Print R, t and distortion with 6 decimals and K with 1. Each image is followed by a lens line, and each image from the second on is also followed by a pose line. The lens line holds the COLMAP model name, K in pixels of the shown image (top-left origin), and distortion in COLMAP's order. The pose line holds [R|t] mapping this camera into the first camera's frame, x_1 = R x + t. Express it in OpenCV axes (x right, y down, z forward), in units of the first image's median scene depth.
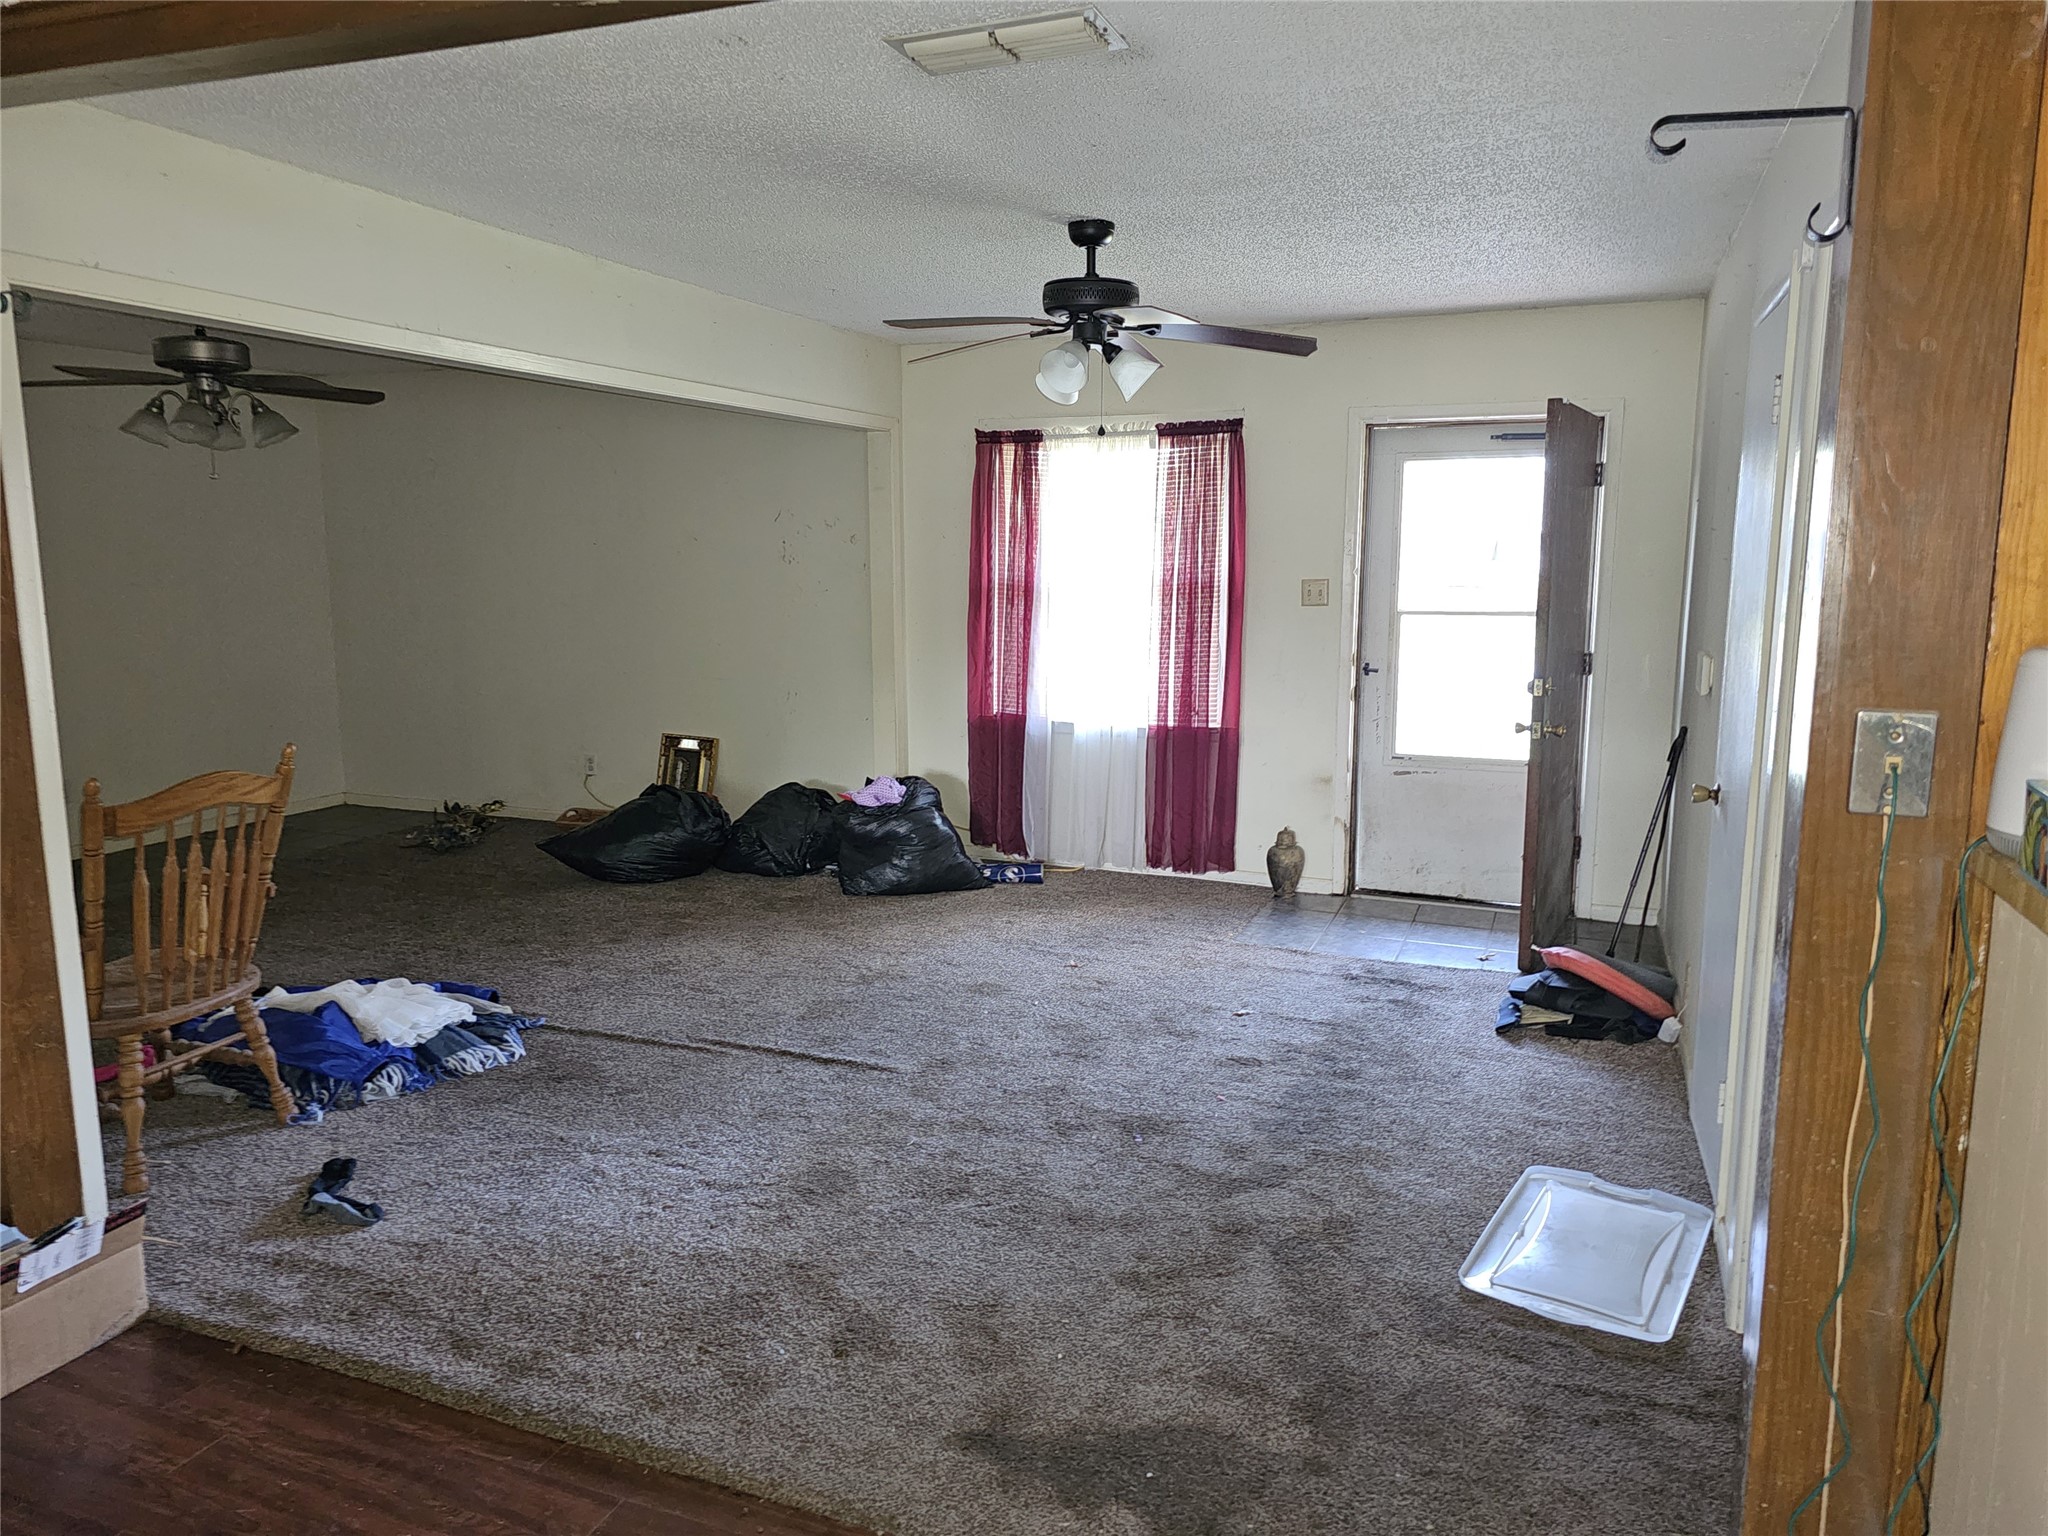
lens RADIAL K [[1351.5, 0, 1024.0], [0, 1351.5, 768.0], [0, 0, 1]] dist [0.086815, -0.065011]
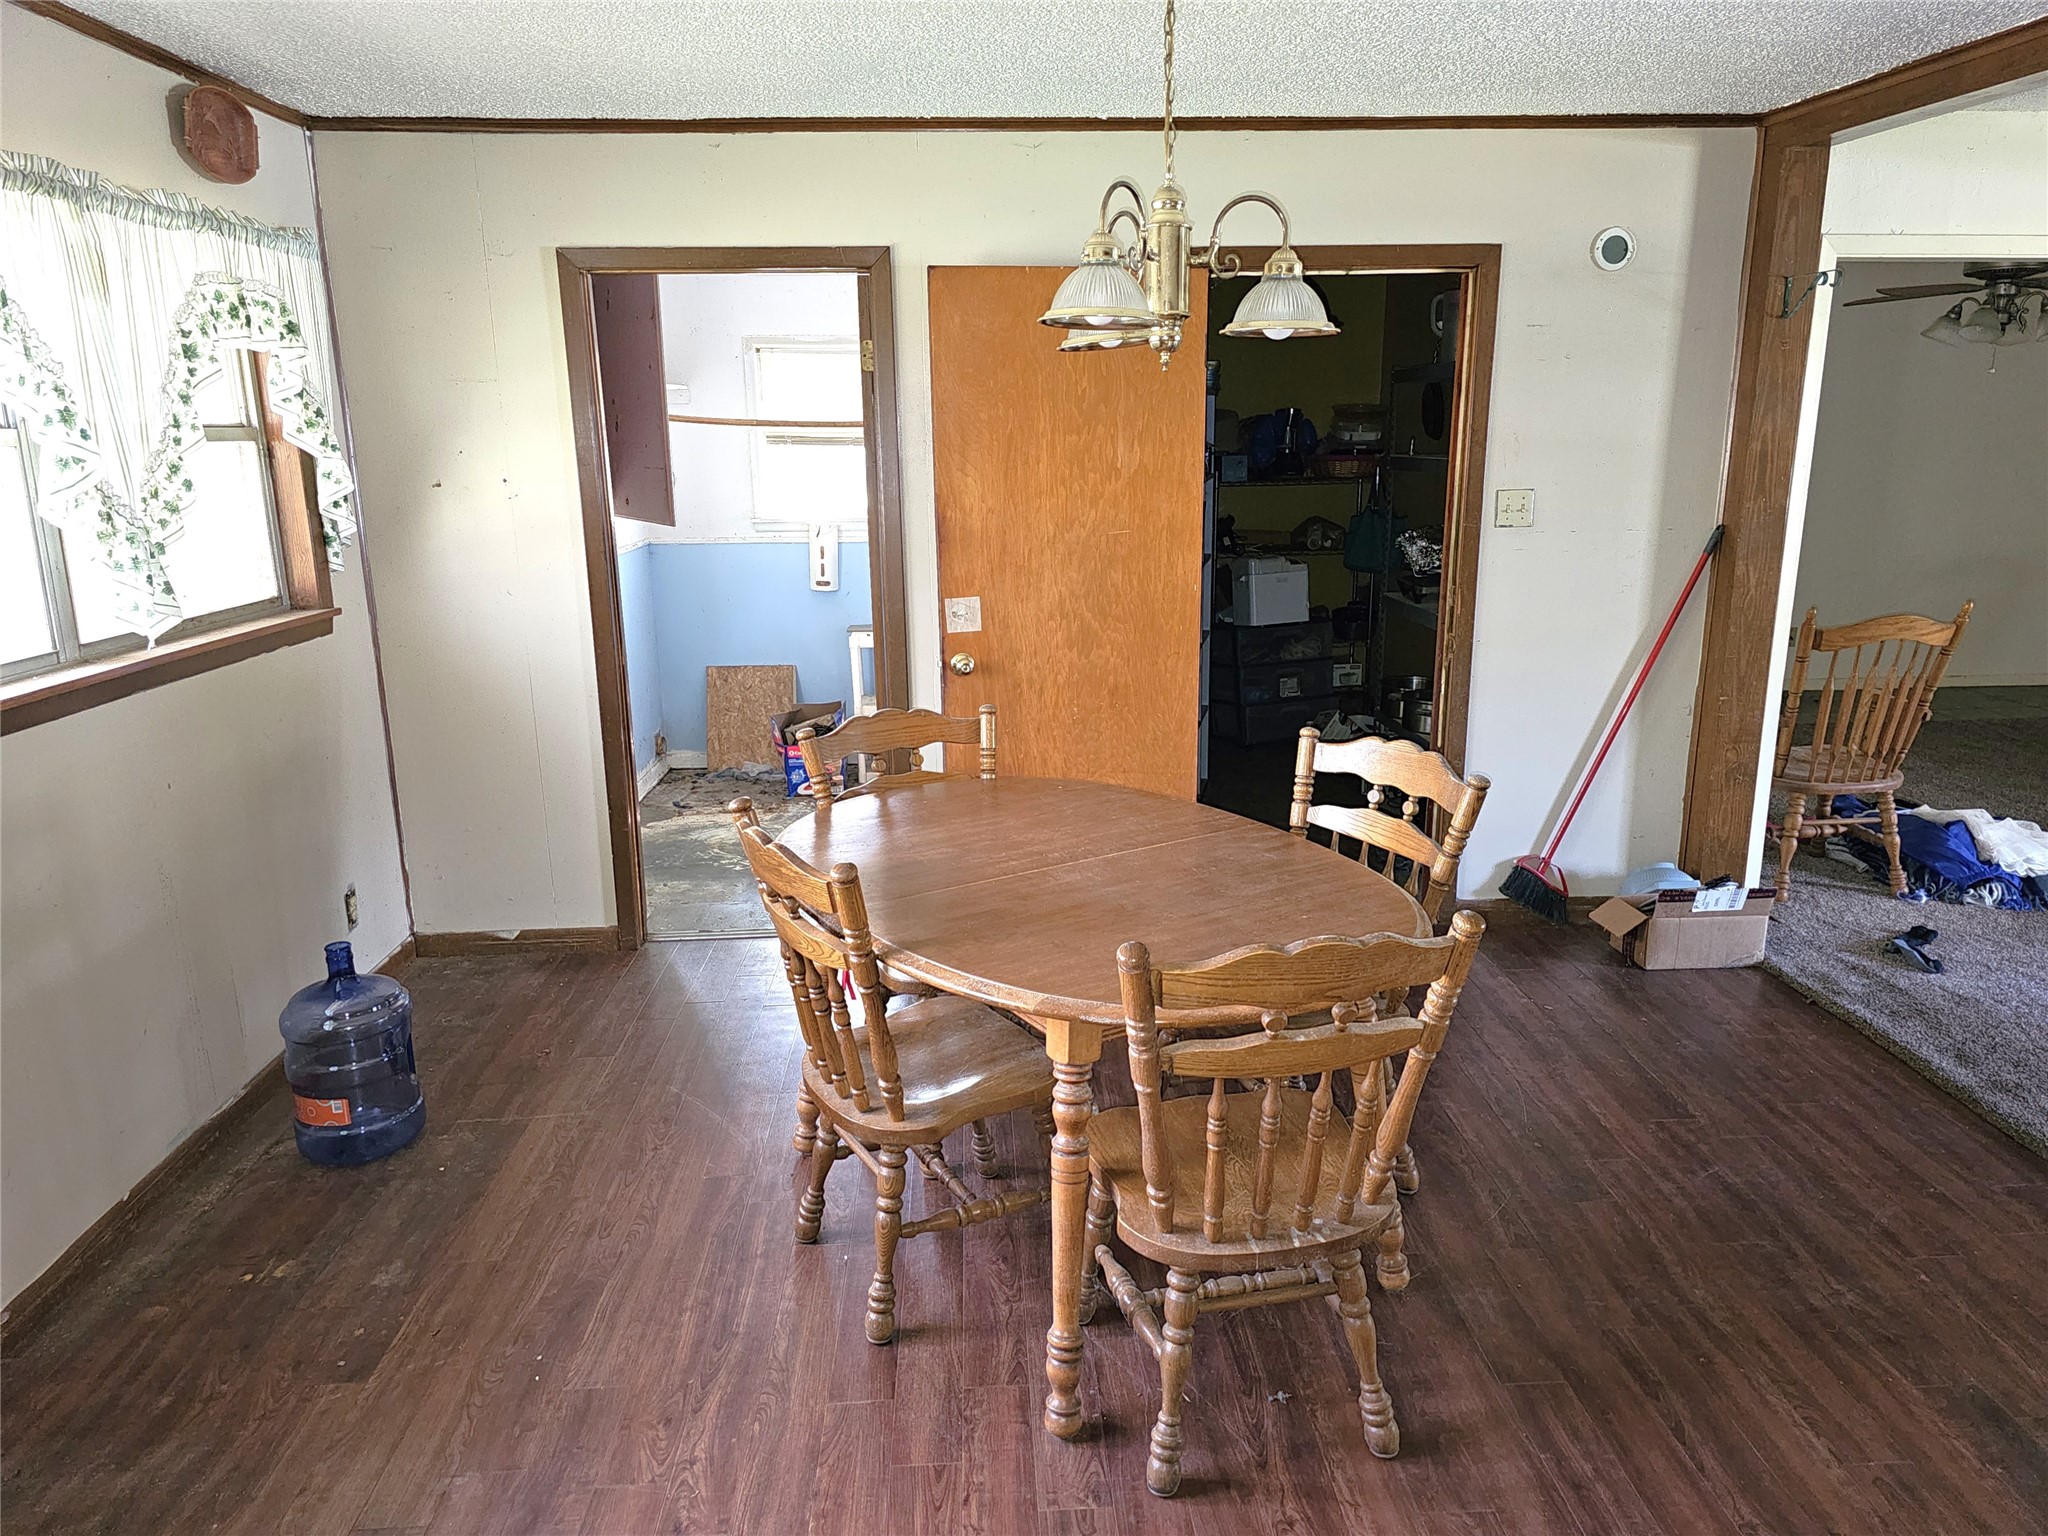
lens RADIAL K [[1382.7, 0, 1024.0], [0, 1382.7, 768.0], [0, 0, 1]] dist [0.085114, -0.073587]
pose [[0.417034, 0.211528, -0.883934, 0.271147], [-0.131911, 0.976330, 0.171404, 0.023778], [0.899268, 0.045119, 0.435065, -0.313476]]
